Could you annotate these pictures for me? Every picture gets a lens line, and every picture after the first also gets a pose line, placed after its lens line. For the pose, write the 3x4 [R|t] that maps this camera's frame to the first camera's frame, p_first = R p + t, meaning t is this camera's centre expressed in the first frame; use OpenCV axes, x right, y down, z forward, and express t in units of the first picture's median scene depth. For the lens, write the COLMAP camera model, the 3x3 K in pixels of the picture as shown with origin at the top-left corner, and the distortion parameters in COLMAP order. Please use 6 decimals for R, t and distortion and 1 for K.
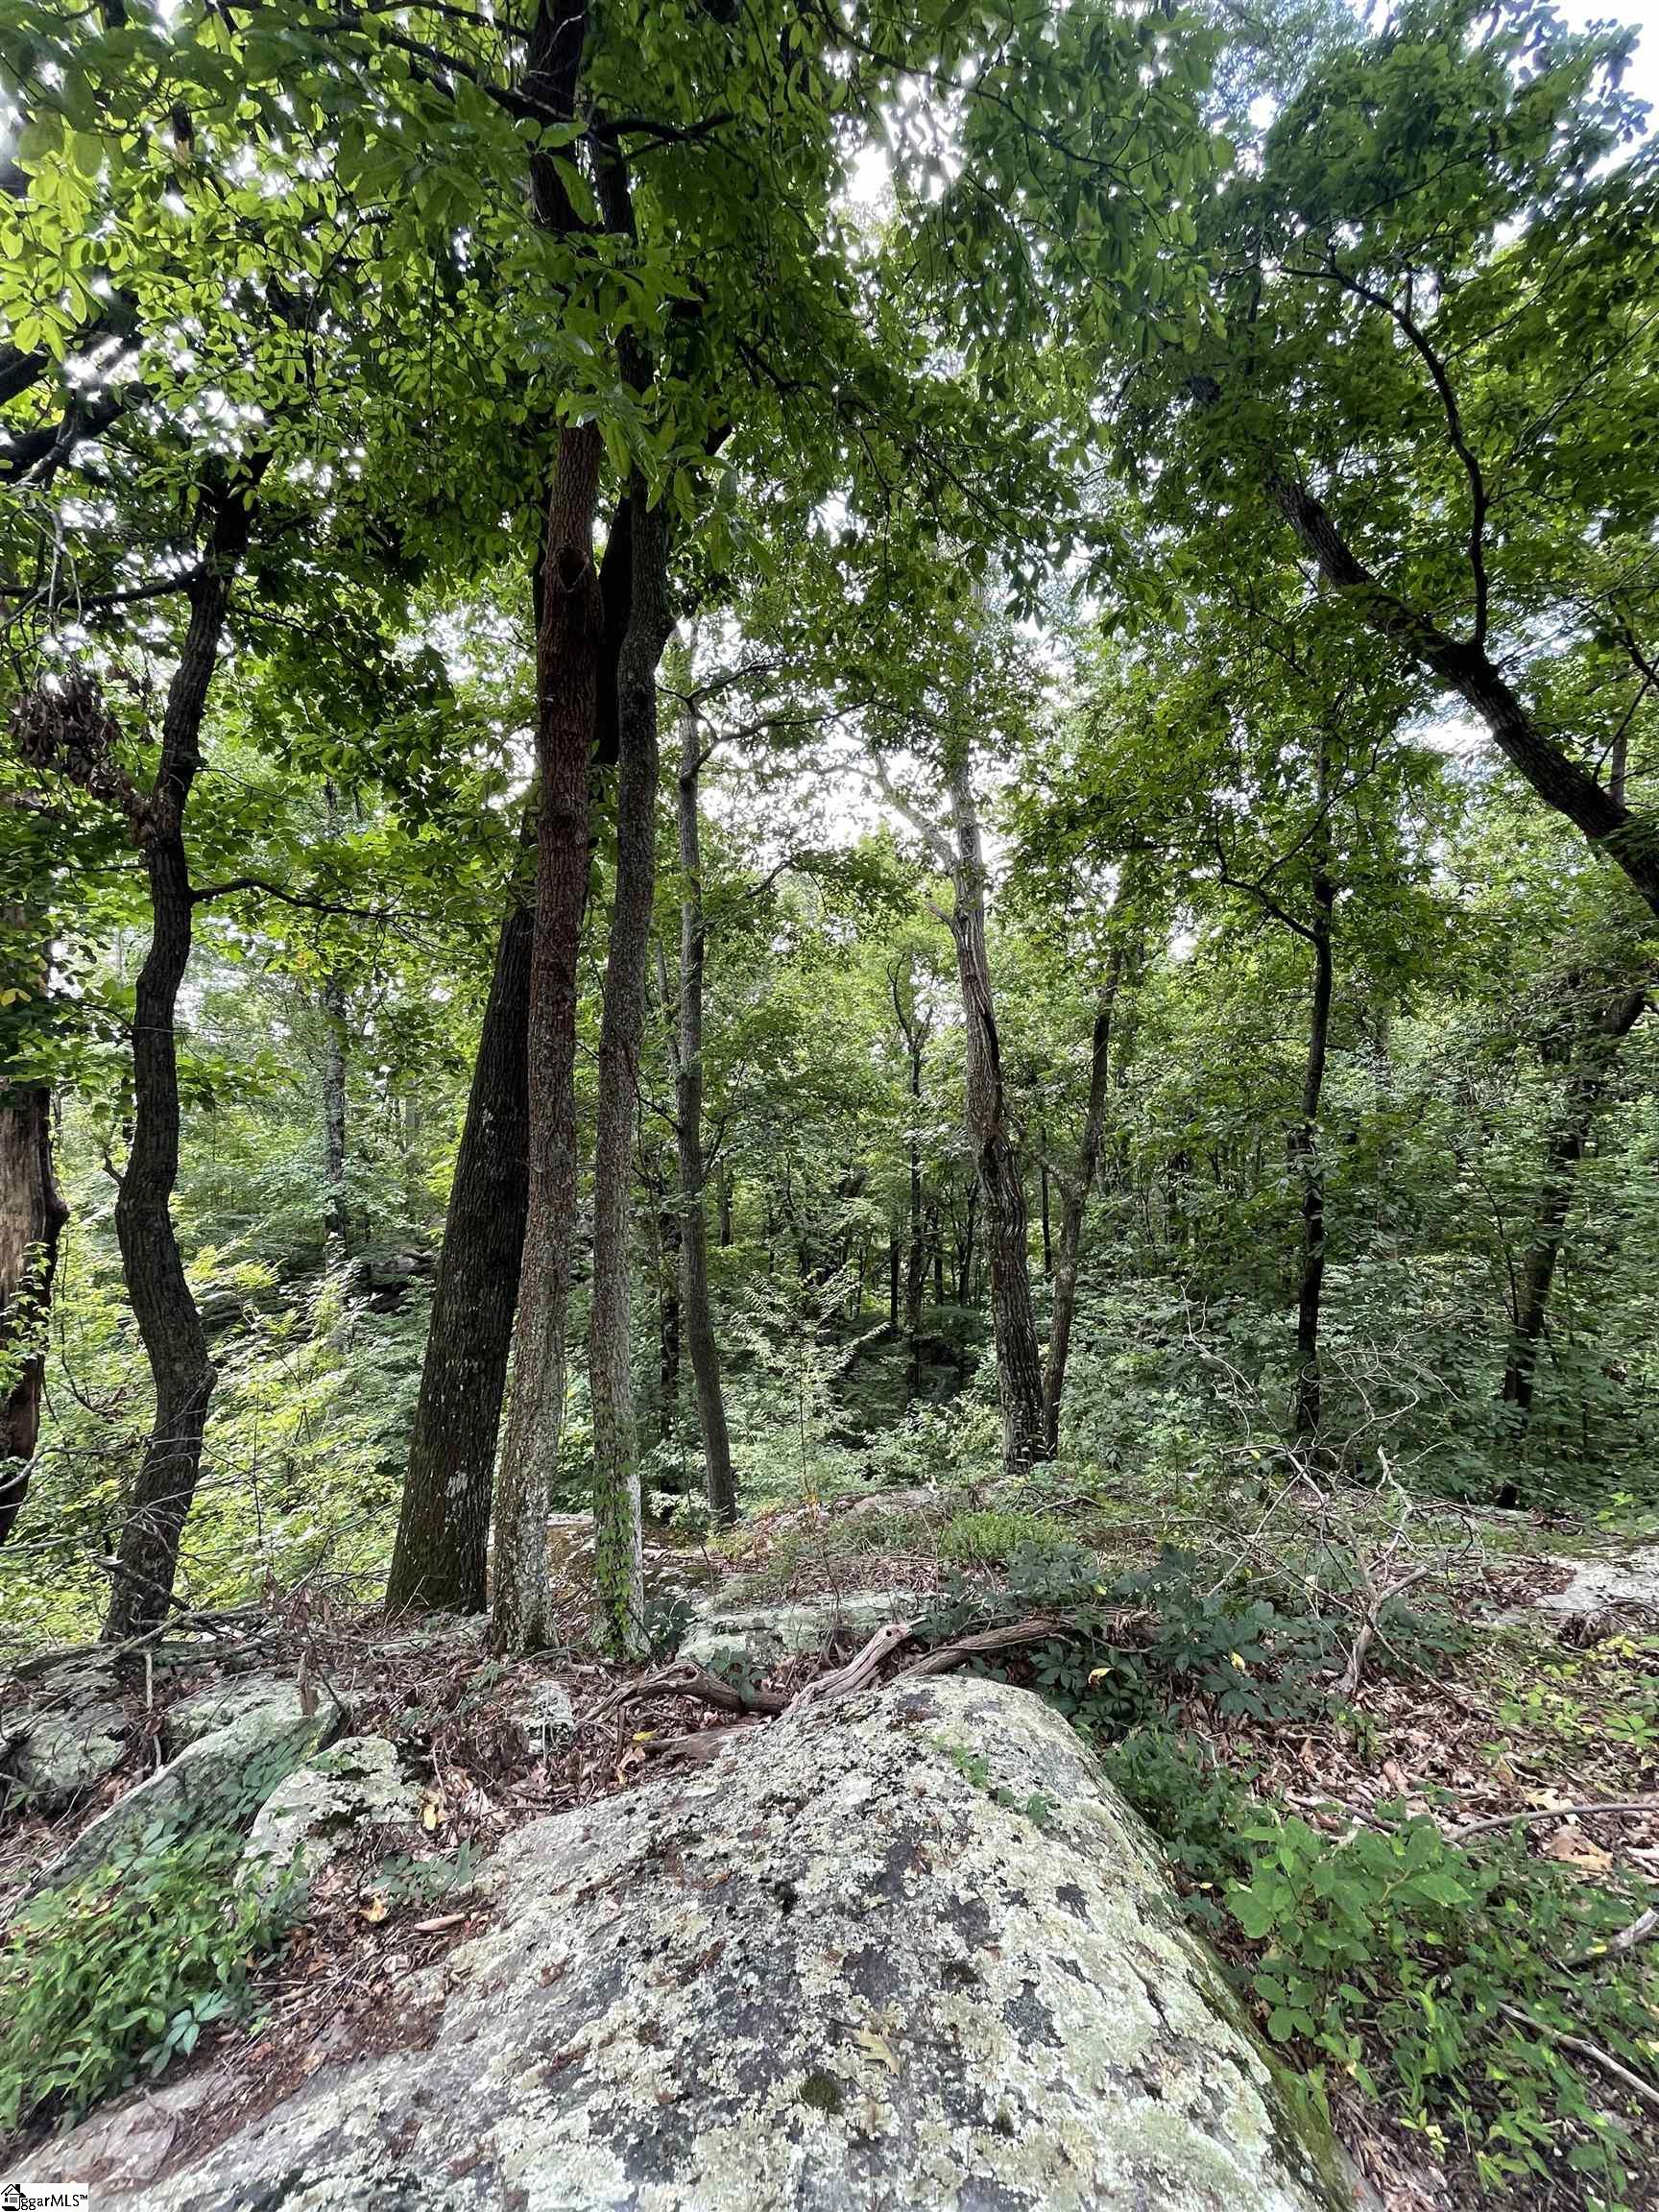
lens RADIAL K [[902.2, 0, 818.1], [0, 902.2, 1102.5], [0, 0, 1]] dist [0.002533, -0.000197]
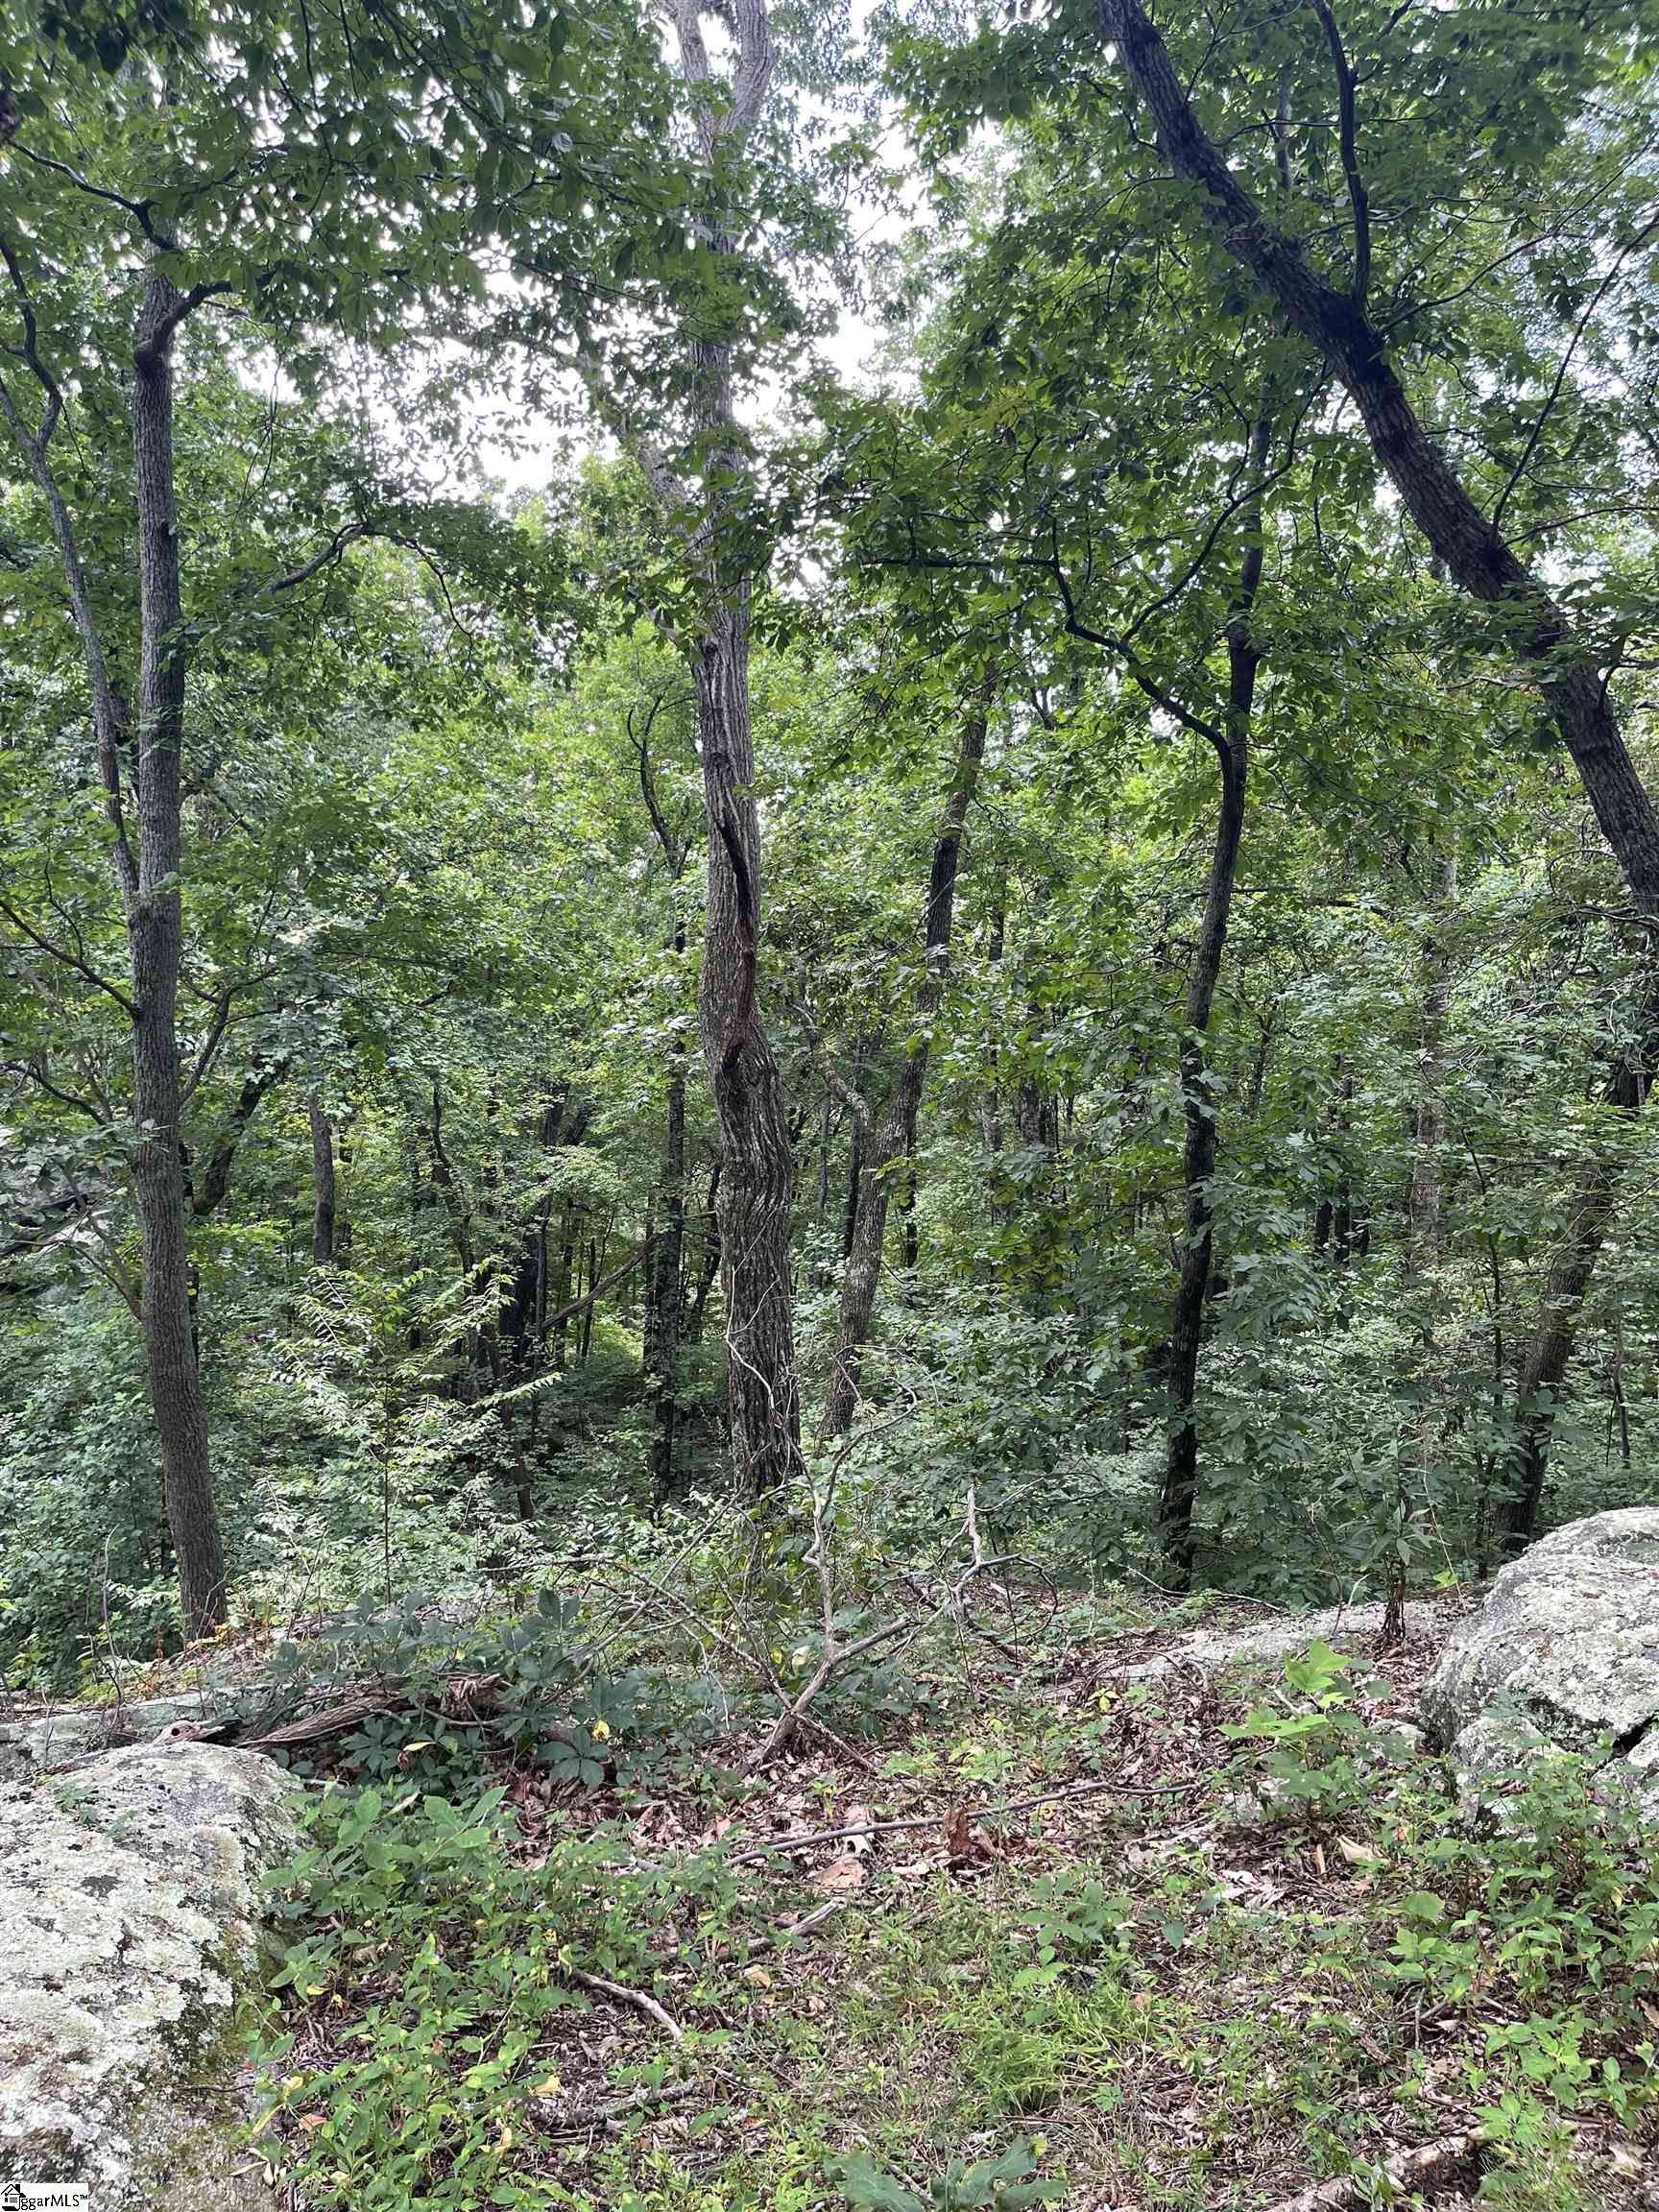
lens RADIAL K [[1692.8, 0, 829.5], [0, 1692.8, 1106.0], [0, 0, 1]] dist [0.074384, -0.000794]
pose [[0.987057, 0.024009, 0.158562, 0.126472], [-0.036666, 0.996327, 0.077384, -0.010857], [-0.156122, -0.082196, 0.984312, -0.133922]]
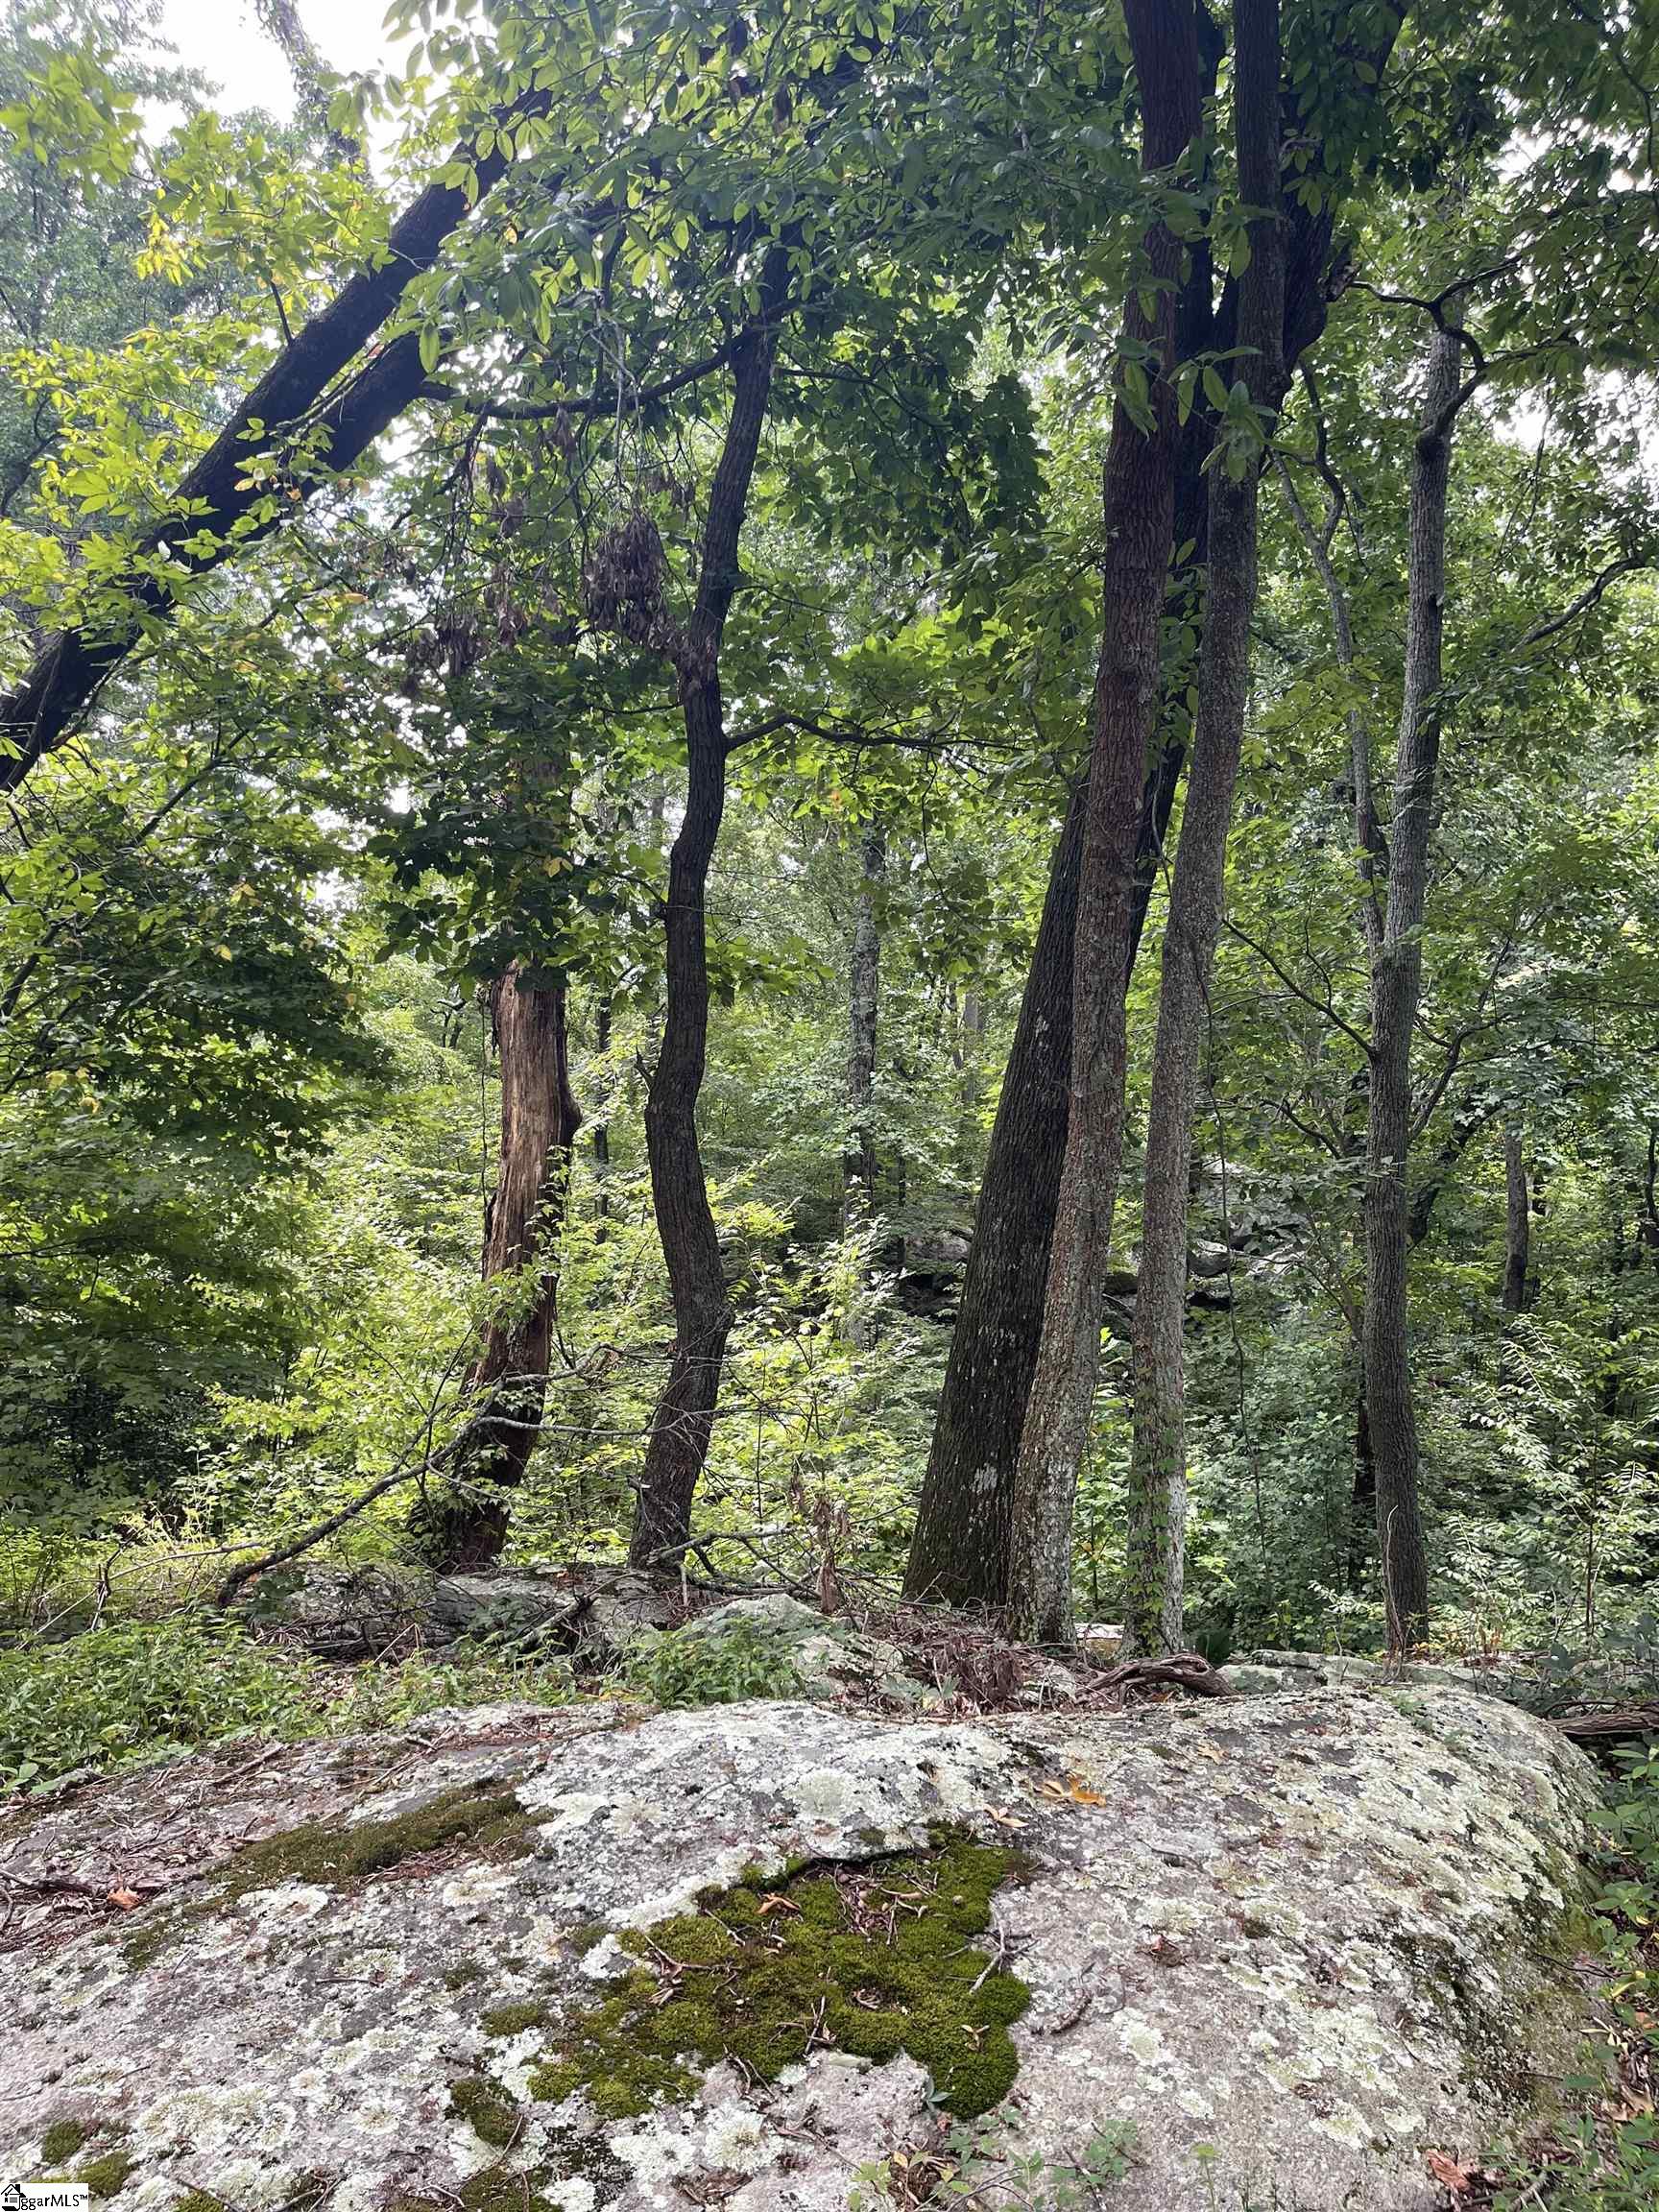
lens RADIAL K [[1698.9, 0, 812.2], [0, 1698.9, 1136.9], [0, 0, 1]] dist [0.029309, -0.004026]
pose [[0.866742, 0.074940, -0.493094, 0.102826], [-0.032917, 0.995087, 0.093373, -0.010082], [0.497669, -0.064699, 0.864951, -0.198161]]
